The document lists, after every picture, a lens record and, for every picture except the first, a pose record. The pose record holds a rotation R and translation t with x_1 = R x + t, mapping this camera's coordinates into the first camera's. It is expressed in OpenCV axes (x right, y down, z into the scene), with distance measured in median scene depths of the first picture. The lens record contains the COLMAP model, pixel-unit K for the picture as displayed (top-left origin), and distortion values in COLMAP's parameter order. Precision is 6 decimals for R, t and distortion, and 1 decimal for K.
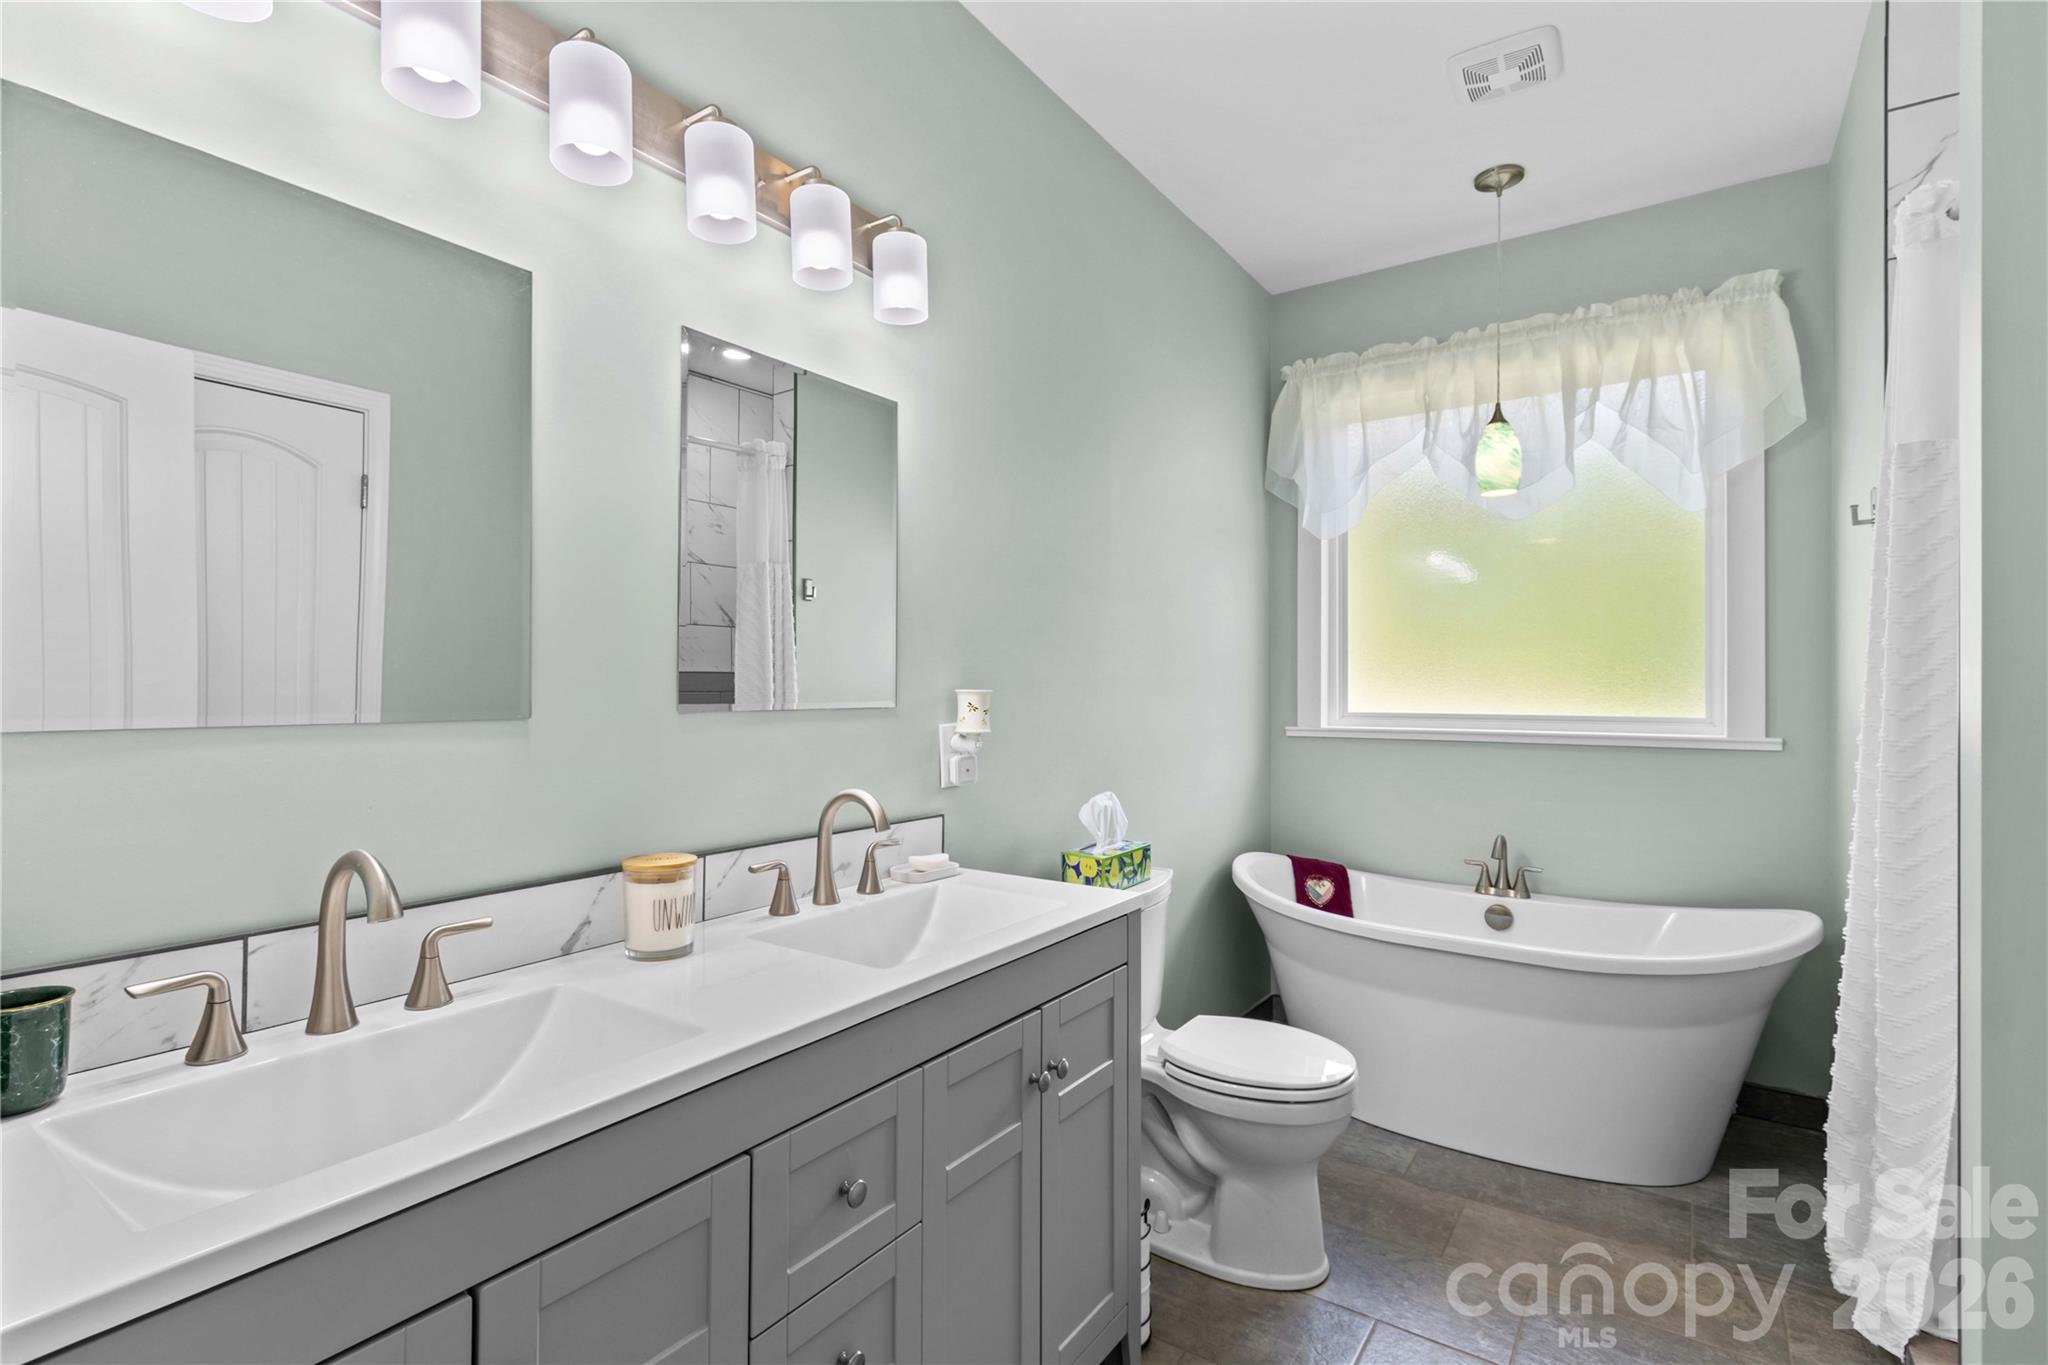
lens RADIAL K [[955.3, 0, 1024.0], [0, 955.3, 682.5], [0, 0, 1]] dist [0.003974, -0.001223]
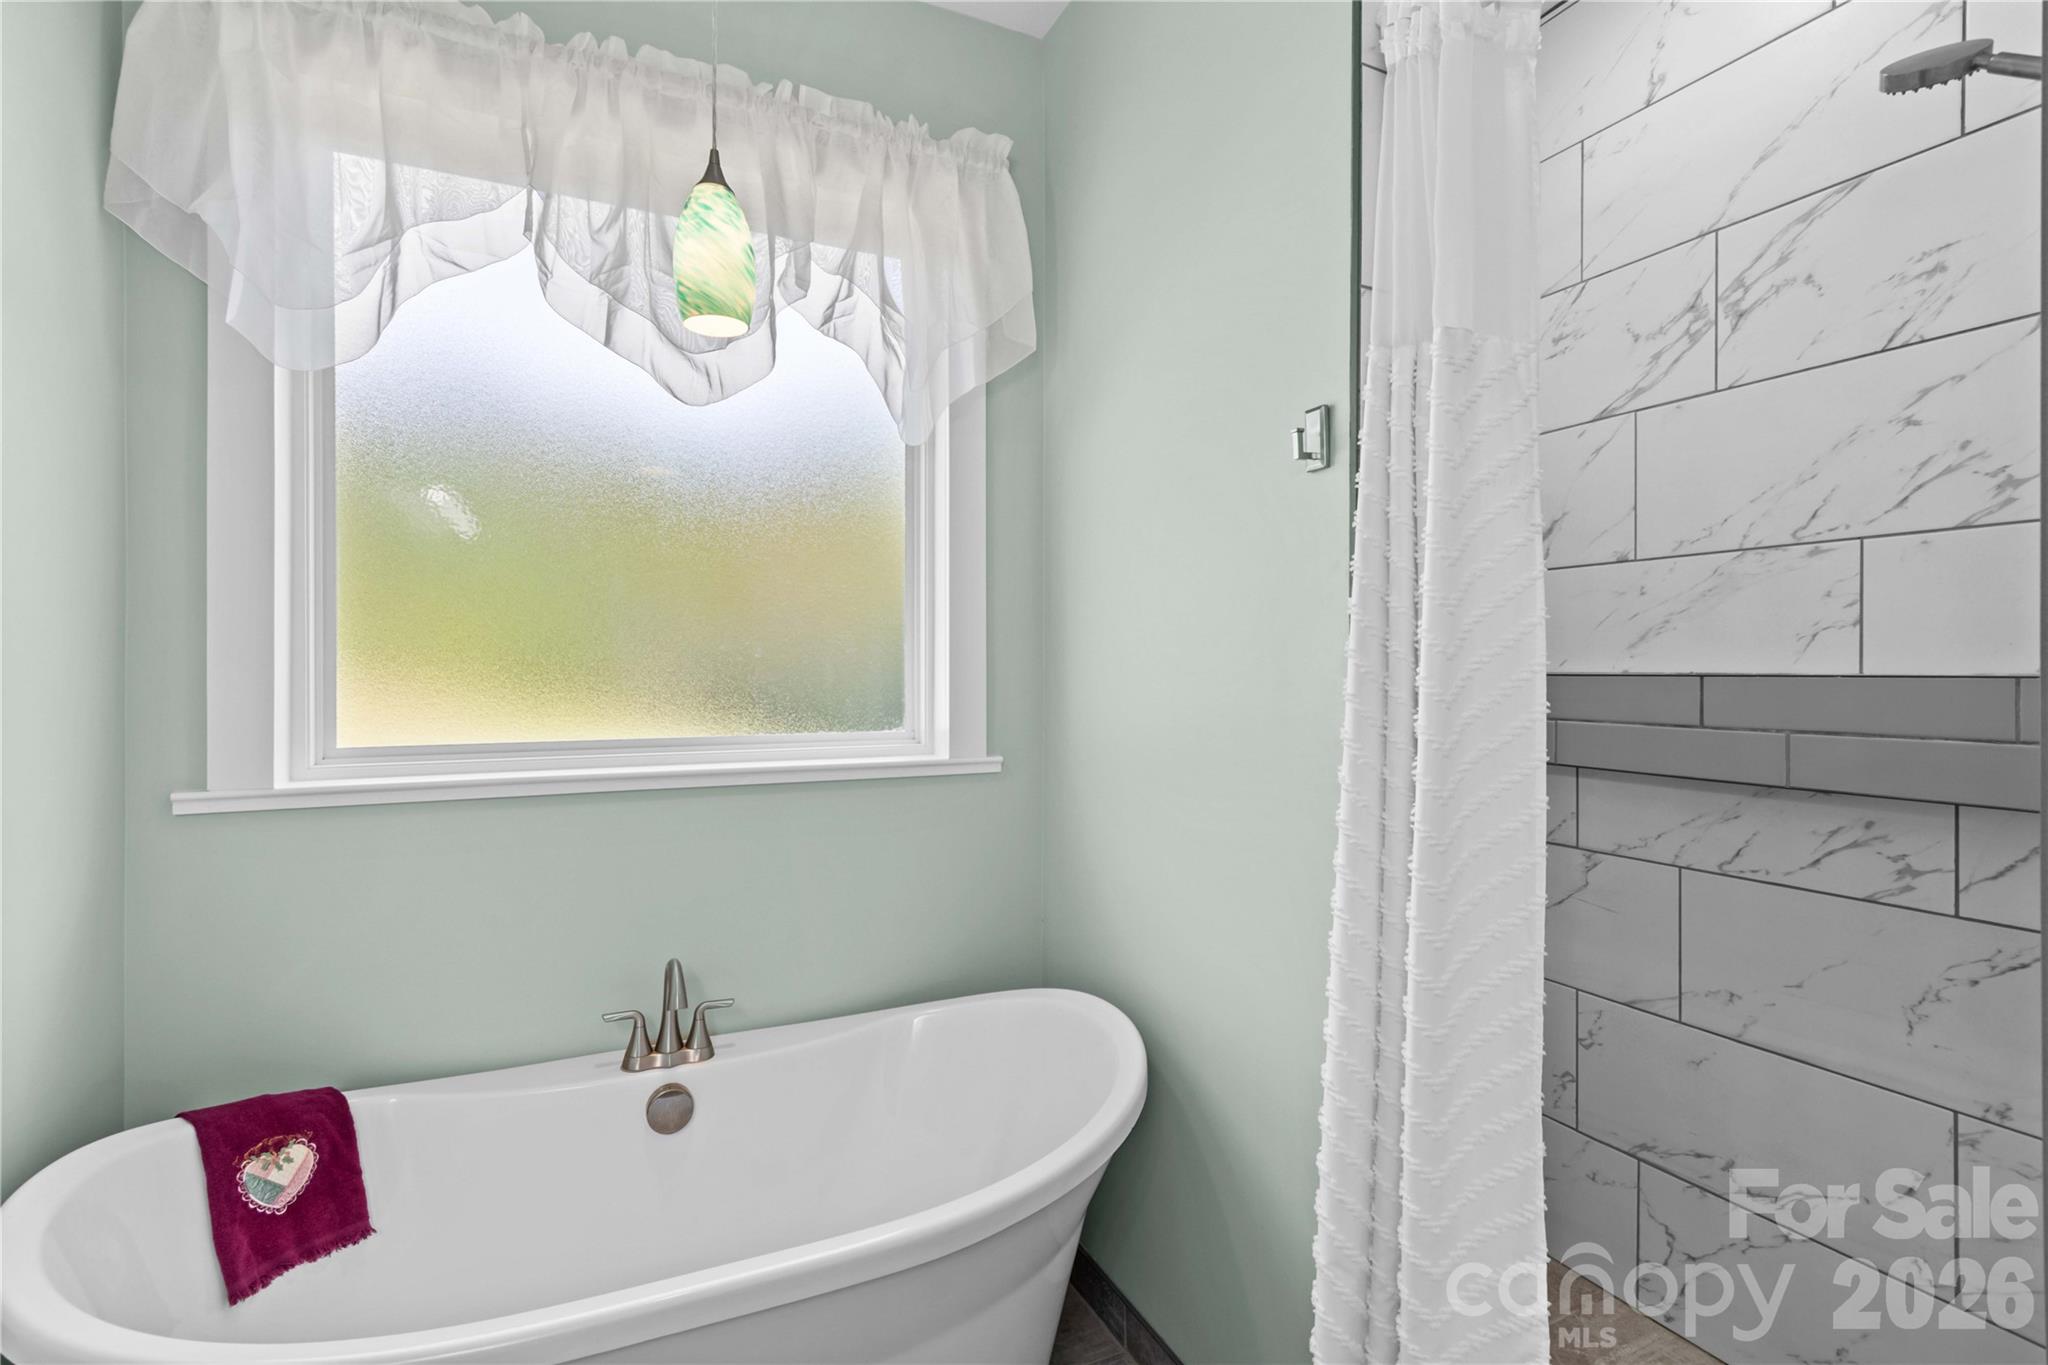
lens RADIAL K [[955.3, 0, 1024.0], [0, 955.3, 682.5], [0, 0, 1]] dist [0.003974, -0.001223]
pose [[0.528461, 0.005273, 0.848941, 0.129613], [0.011723, 0.999840, -0.013508, 0.008496], [-0.848877, 0.017090, 0.528315, 0.519740]]
